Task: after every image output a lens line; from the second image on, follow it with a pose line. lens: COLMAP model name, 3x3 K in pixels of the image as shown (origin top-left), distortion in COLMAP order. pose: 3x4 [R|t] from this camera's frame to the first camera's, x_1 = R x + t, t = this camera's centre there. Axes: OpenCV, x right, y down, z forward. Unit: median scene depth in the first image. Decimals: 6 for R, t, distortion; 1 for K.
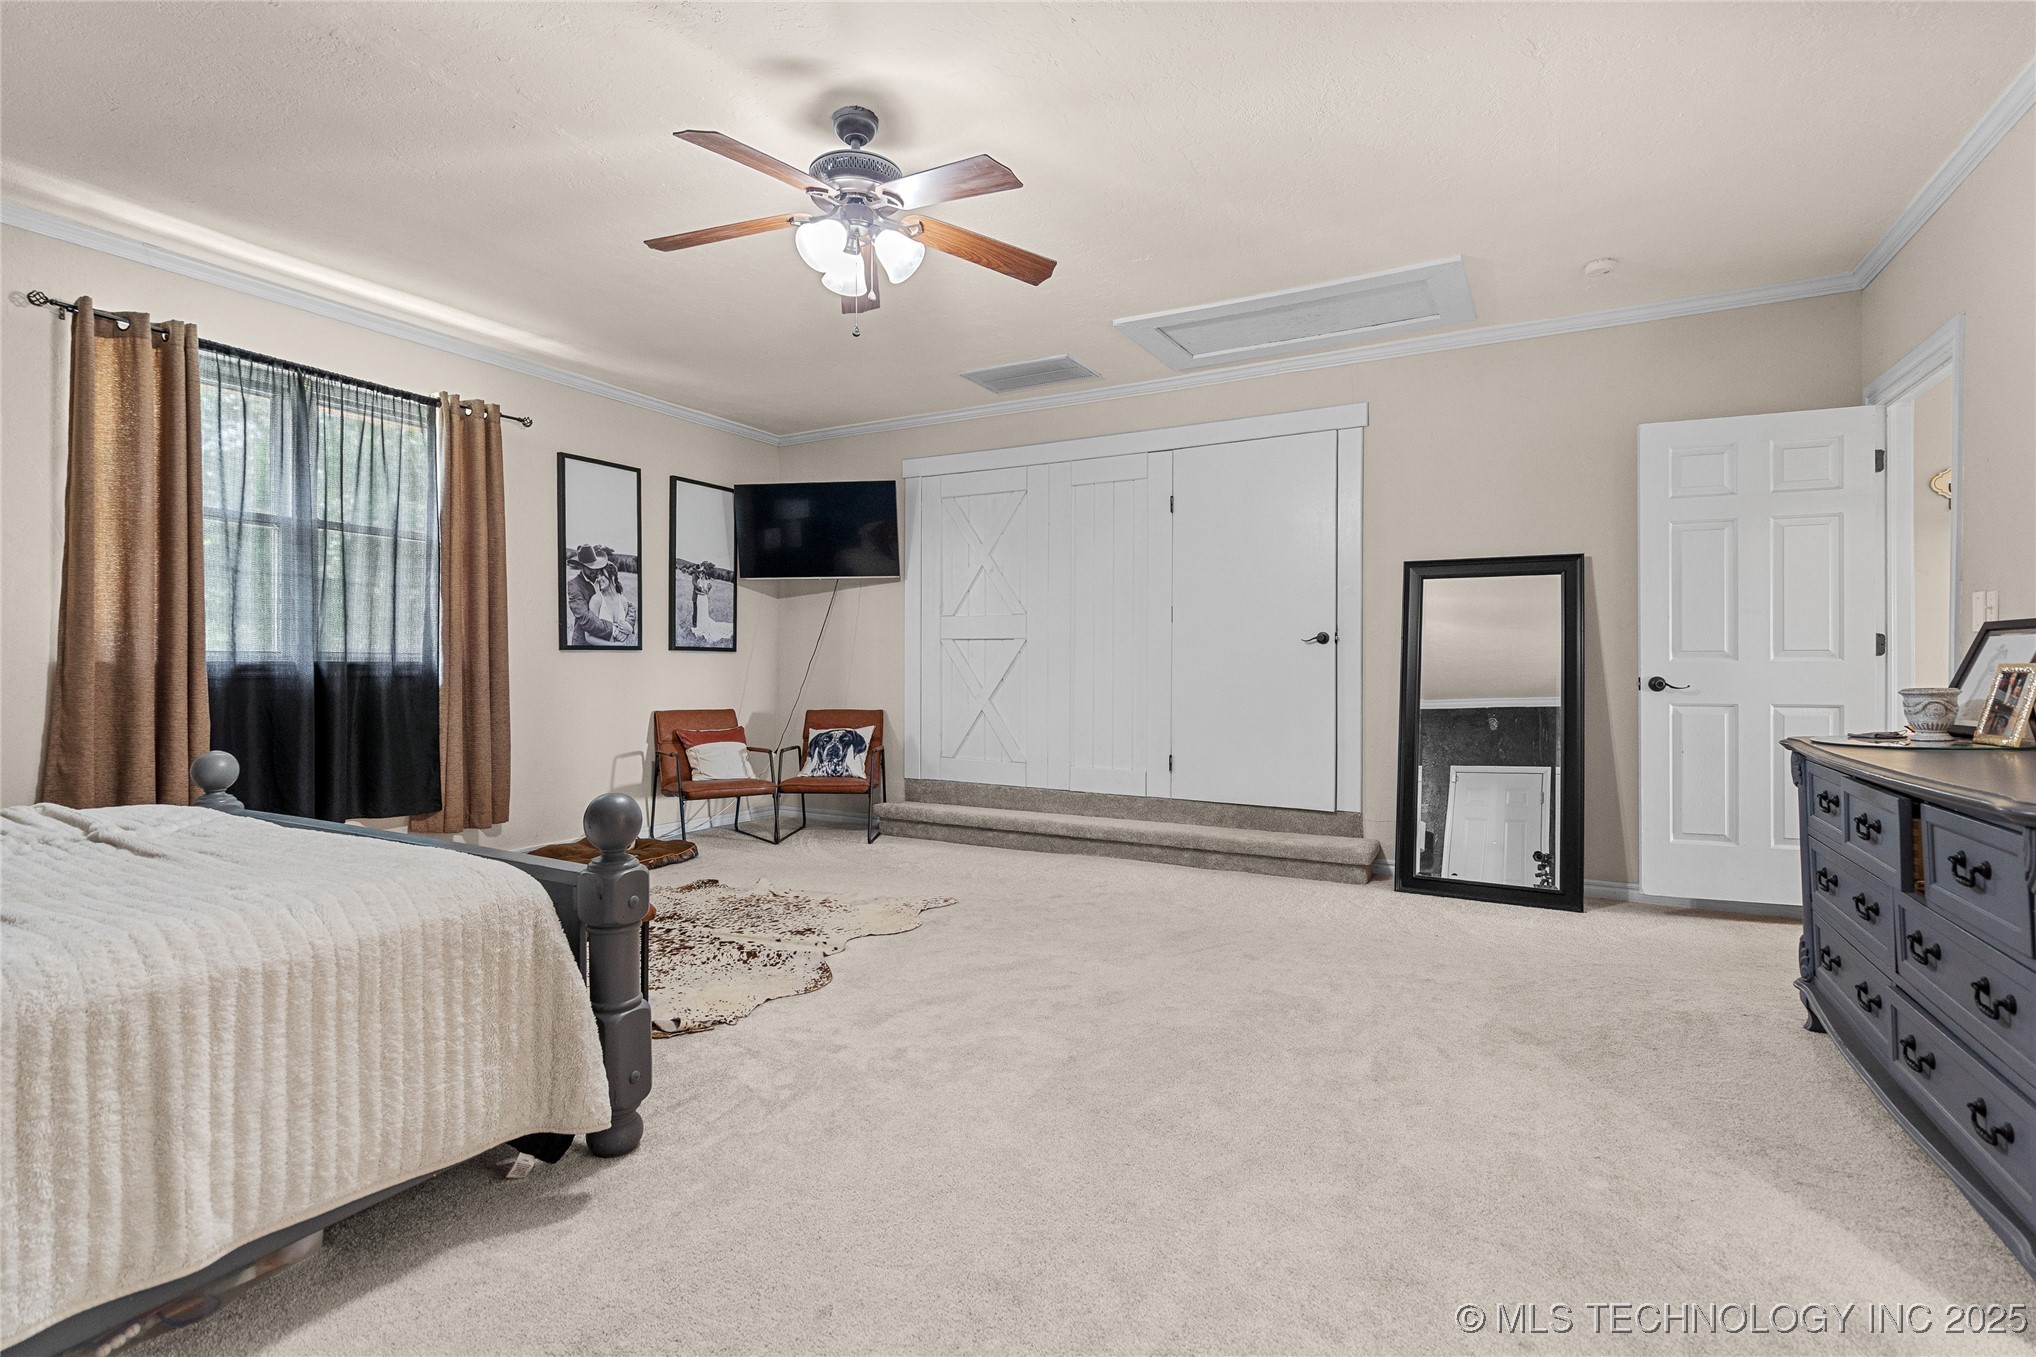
lens RADIAL K [[940.2, 0, 1013.5], [0, 940.2, 665.0], [0, 0, 1]] dist [-0.005262, 0.003282]
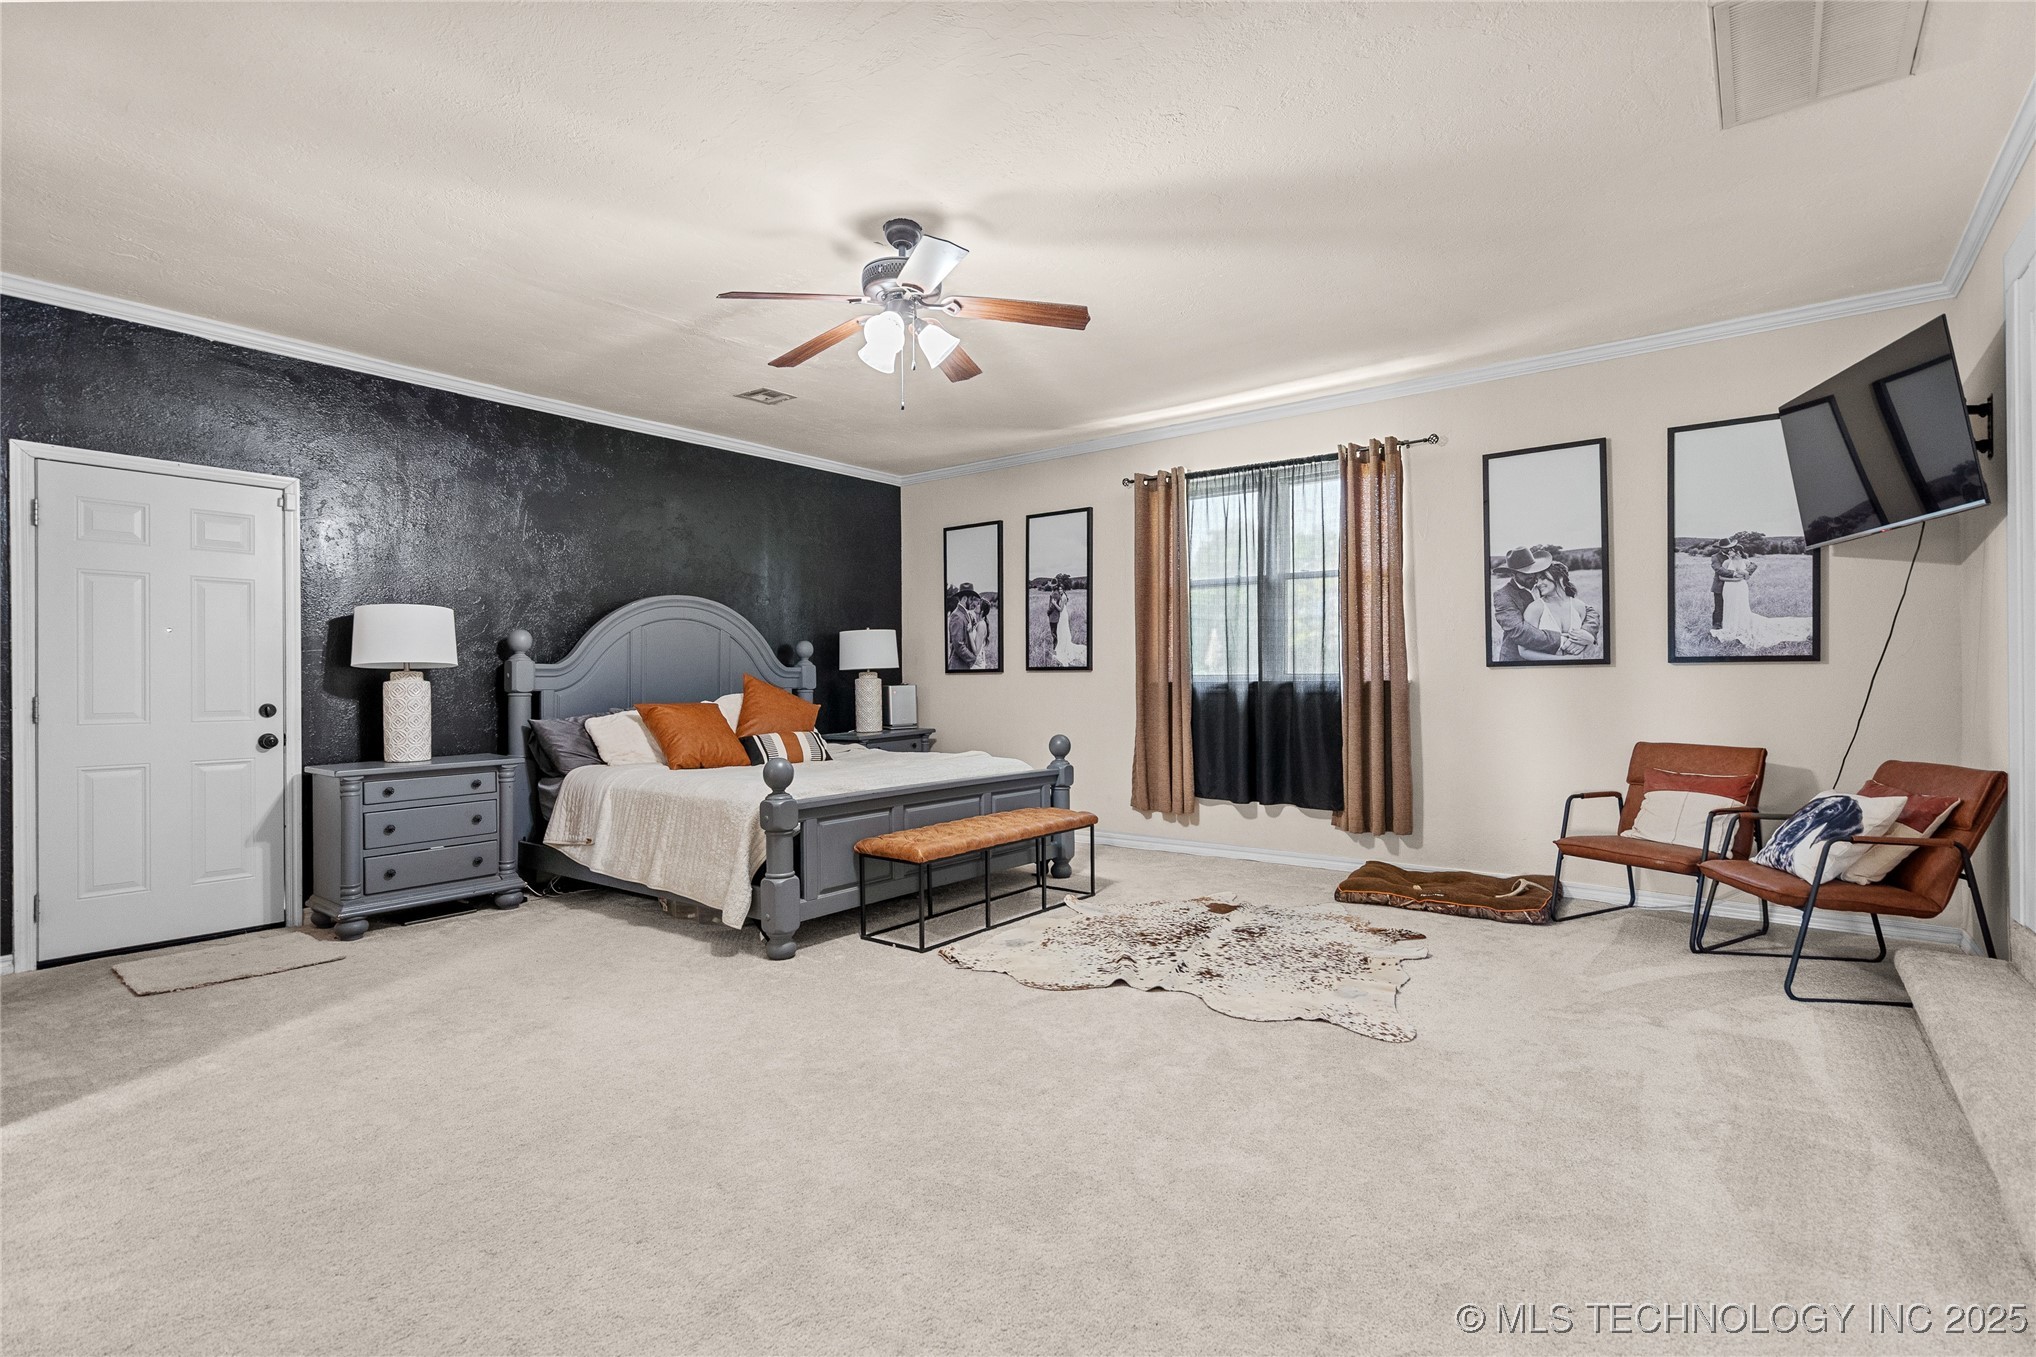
lens RADIAL K [[940.2, 0, 1025.2], [0, 940.2, 679.3], [0, 0, 1]] dist [-0.005262, 0.003282]
pose [[-0.134535, -0.008370, -0.990874, 0.482989], [0.001754, 0.999961, -0.008685, 0.003446], [0.990907, -0.002906, -0.134515, 0.647976]]
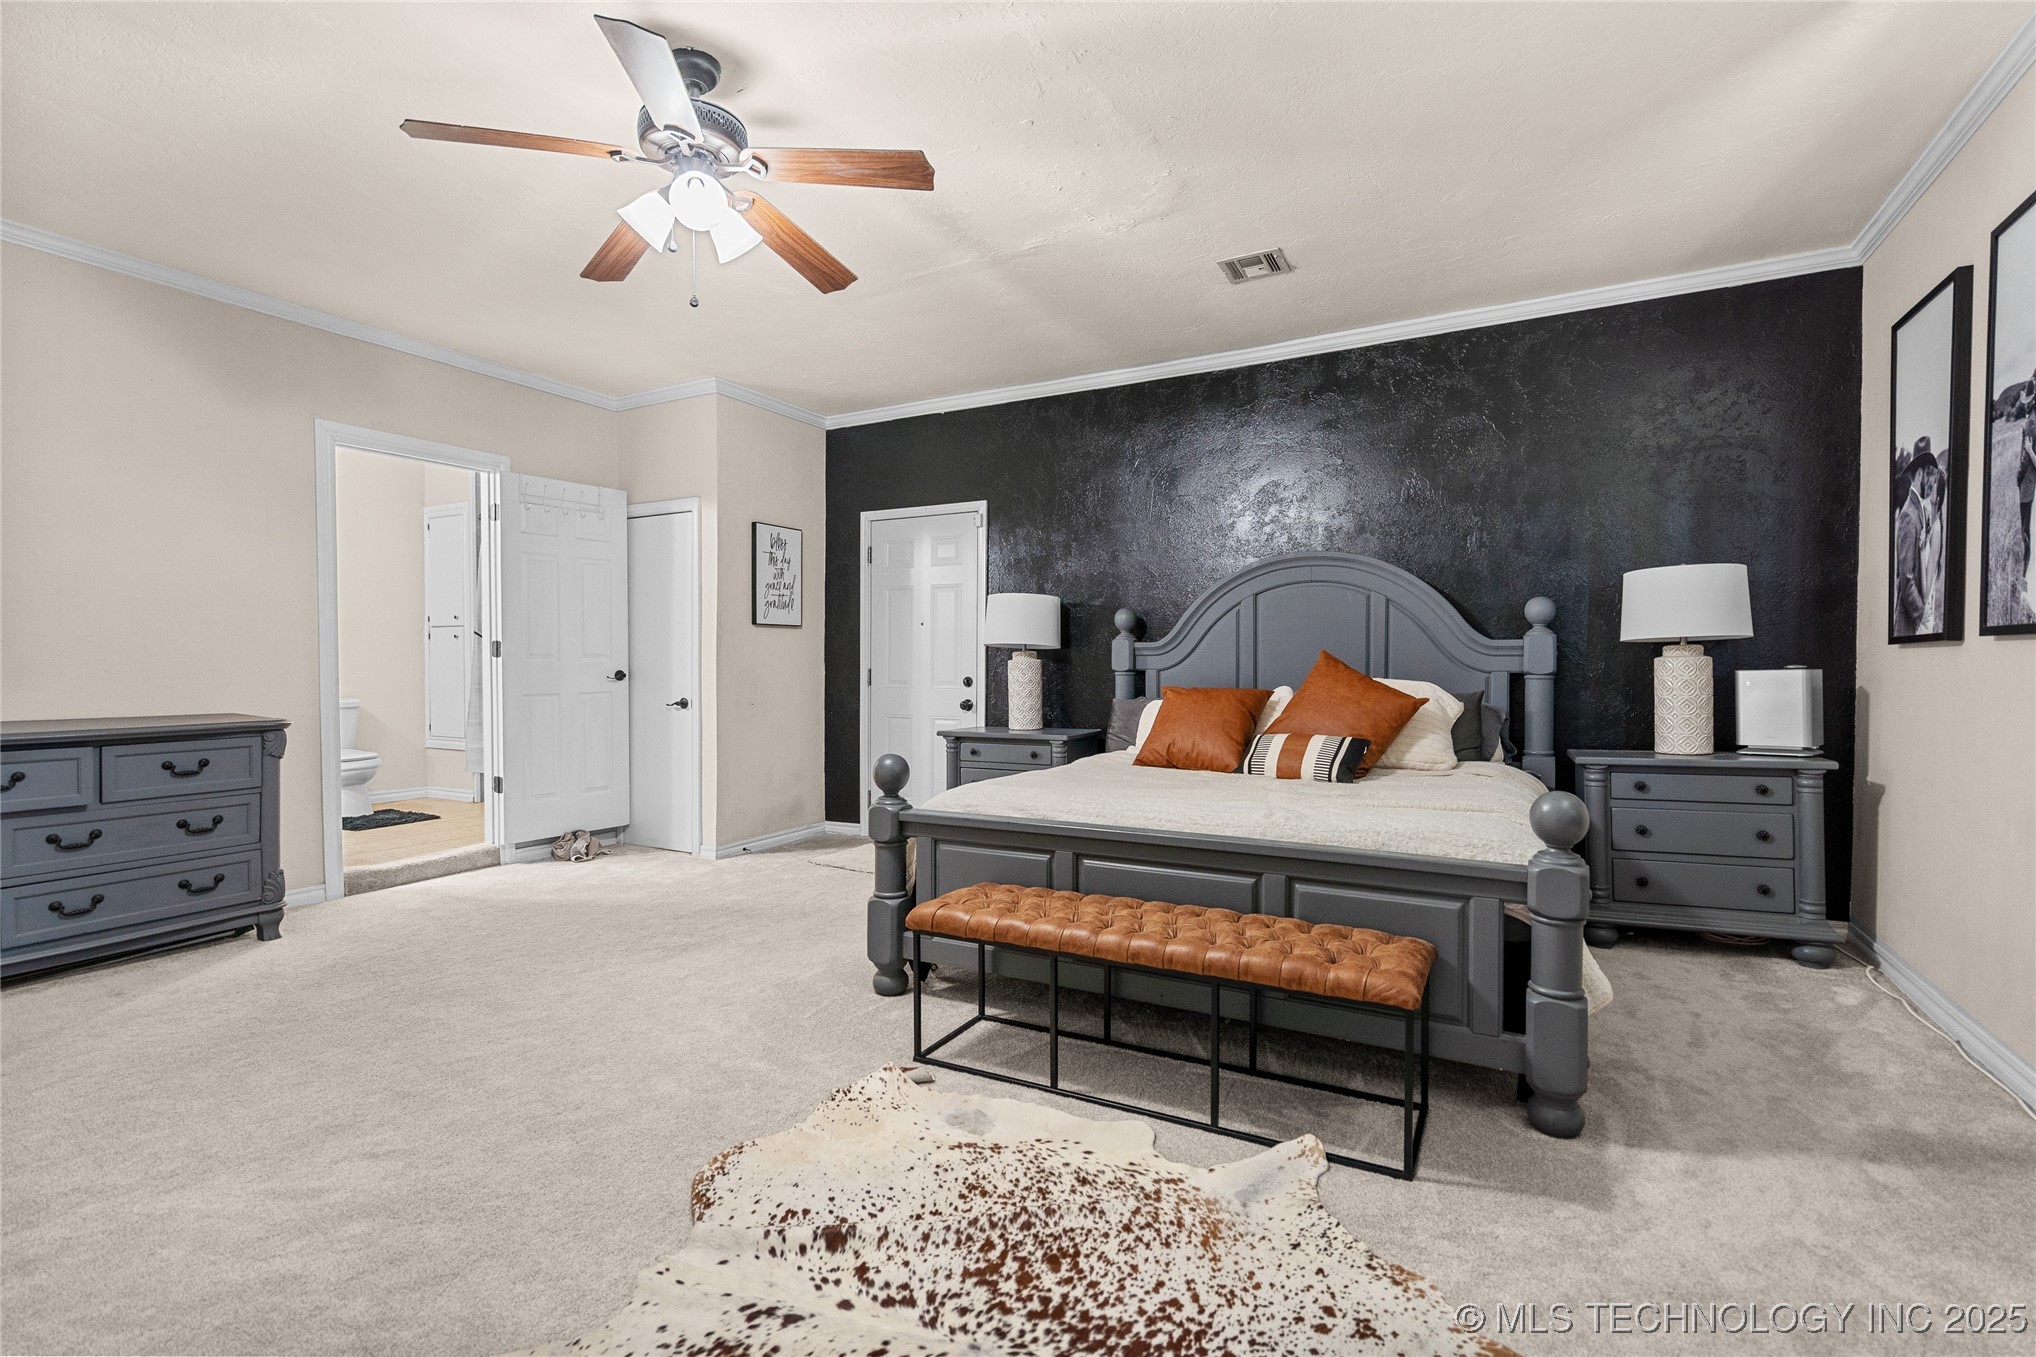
lens RADIAL K [[940.2, 0, 1026.8], [0, 940.2, 681.7], [0, 0, 1]] dist [-0.005262, 0.003282]
pose [[-0.999575, -0.004739, -0.028754, -0.229283], [-0.005455, 0.999676, 0.024869, -0.004779], [0.028627, 0.025016, -0.999277, 0.947290]]
